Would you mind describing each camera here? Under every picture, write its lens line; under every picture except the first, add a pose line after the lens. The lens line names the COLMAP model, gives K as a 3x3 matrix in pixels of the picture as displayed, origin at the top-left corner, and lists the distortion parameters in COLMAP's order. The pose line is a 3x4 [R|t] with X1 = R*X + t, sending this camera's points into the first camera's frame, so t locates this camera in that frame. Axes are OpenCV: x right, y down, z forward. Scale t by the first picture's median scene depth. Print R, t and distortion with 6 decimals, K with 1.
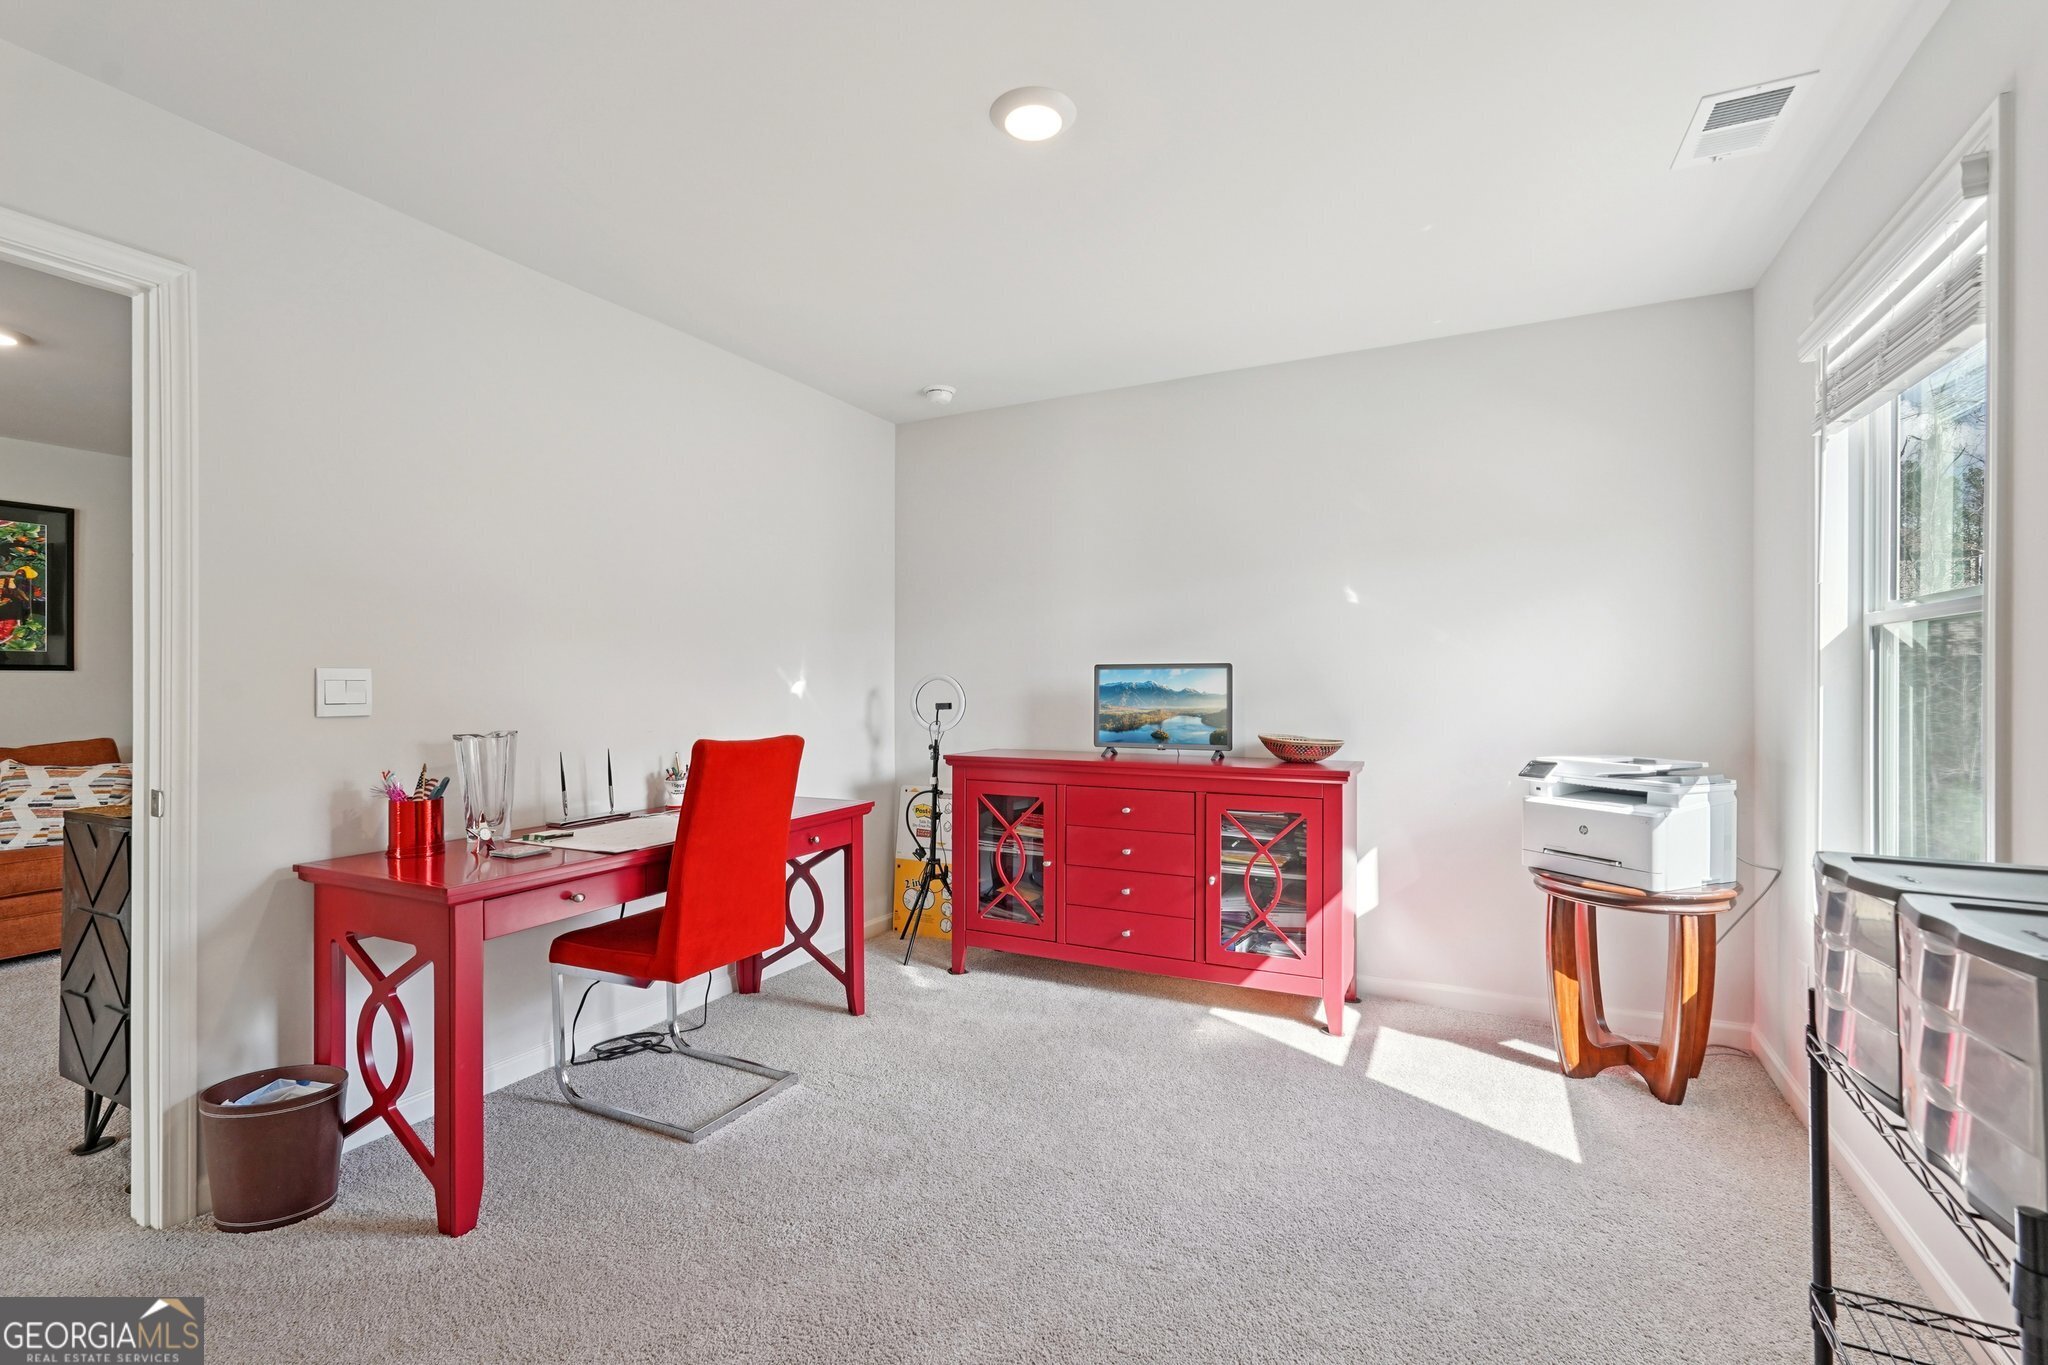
lens RADIAL K [[914.3, 0, 1023.1], [0, 914.3, 670.4], [0, 0, 1]] dist [-0.012545, 0.007979]
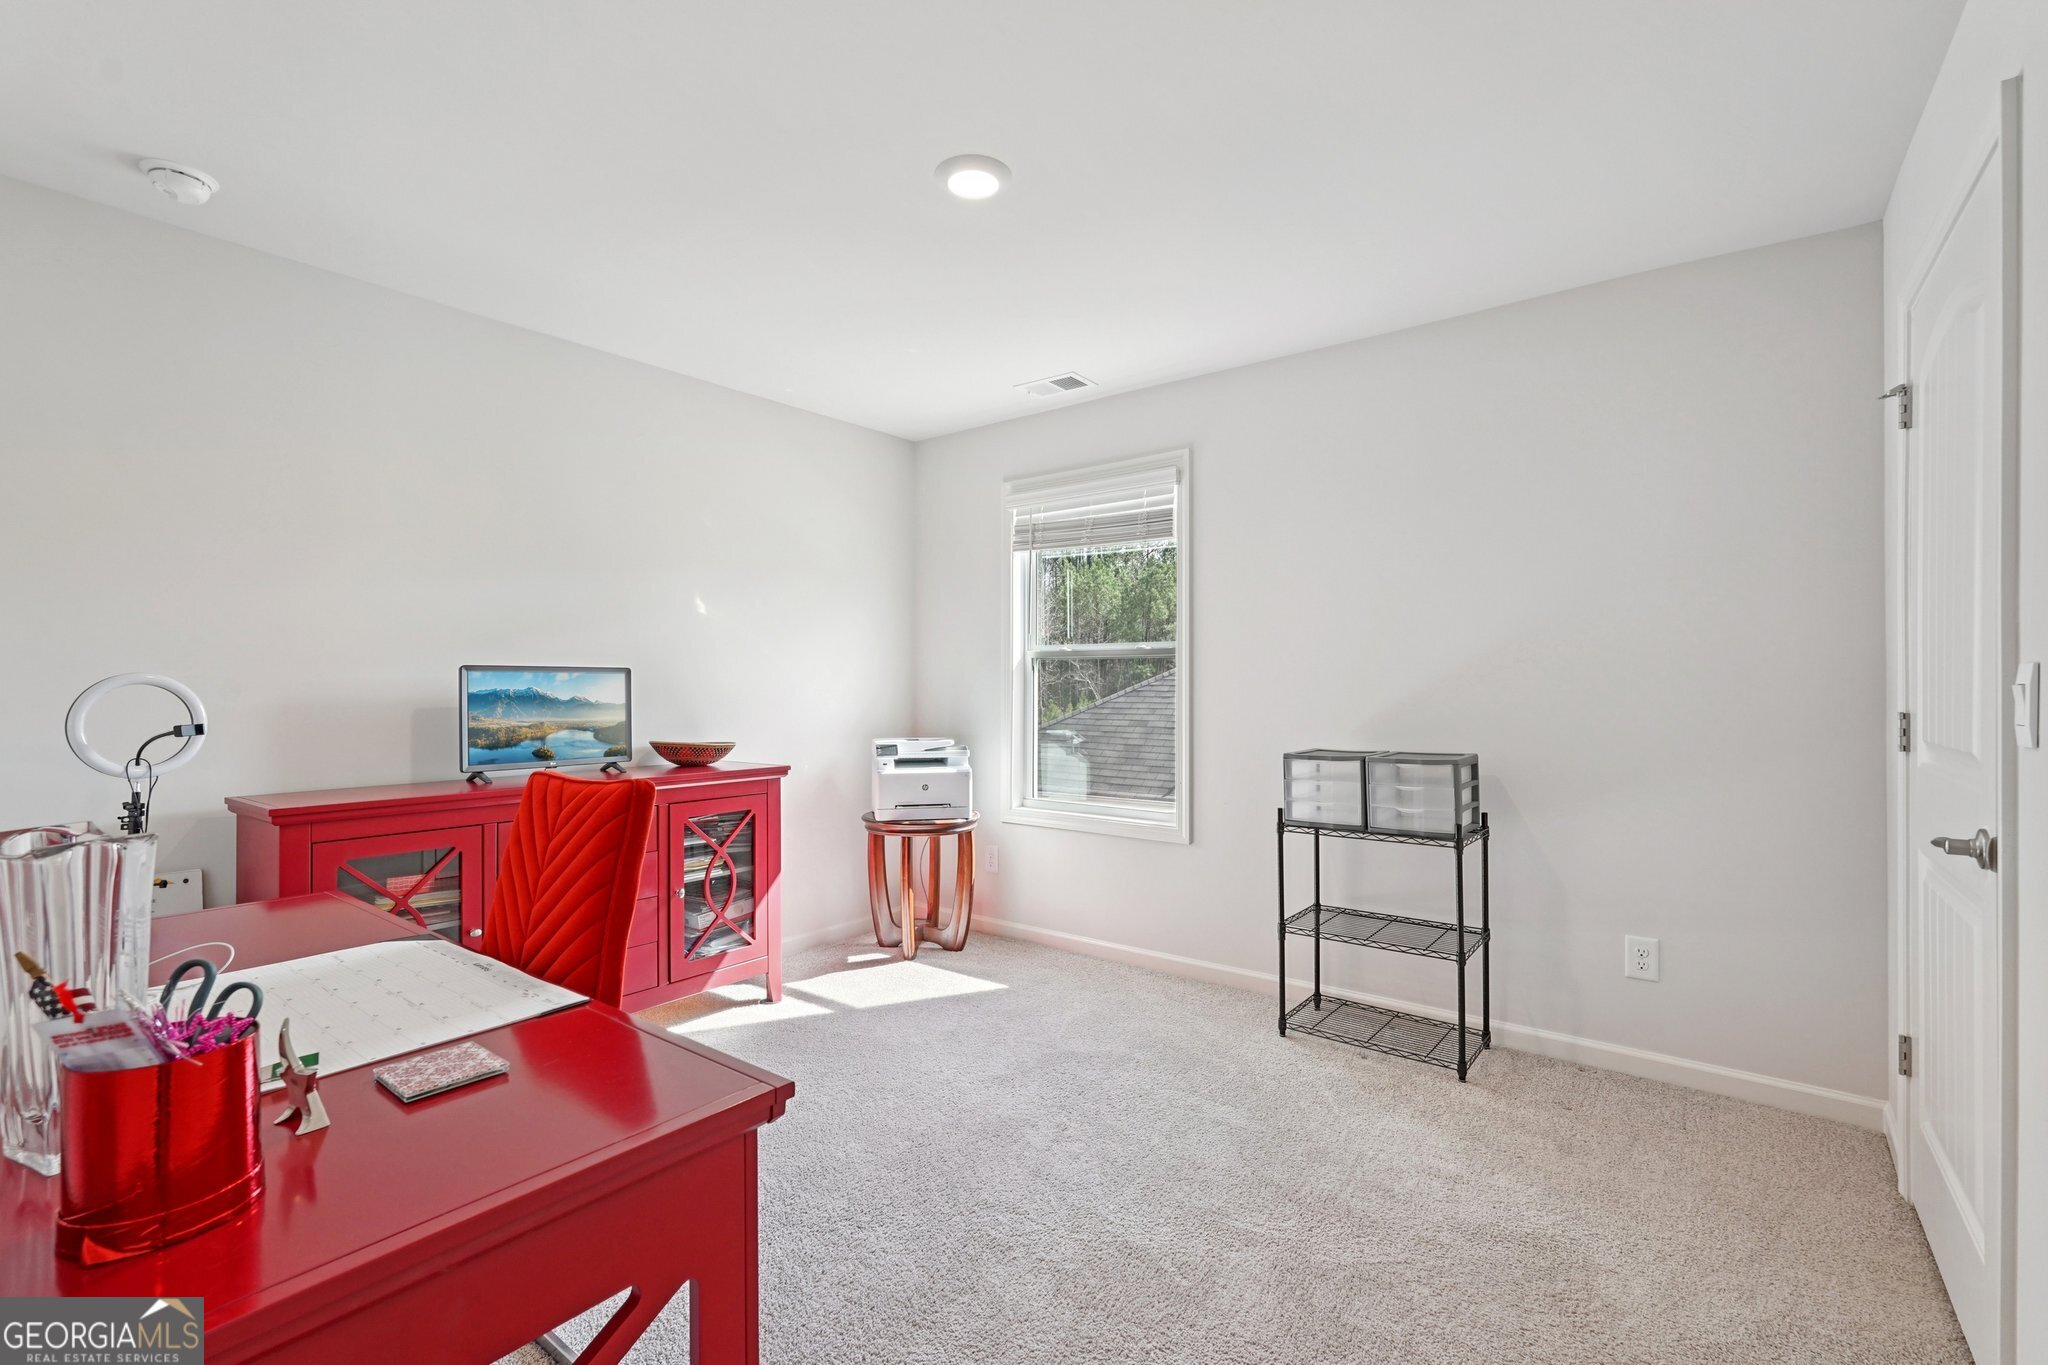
lens RADIAL K [[914.3, 0, 1023.1], [0, 914.3, 670.4], [0, 0, 1]] dist [-0.012545, 0.007979]
pose [[0.187506, 0.019281, 0.982074, -0.667751], [-0.009519, 0.999796, -0.017812, 0.007839], [-0.982217, -0.006008, 0.187651, 0.459180]]
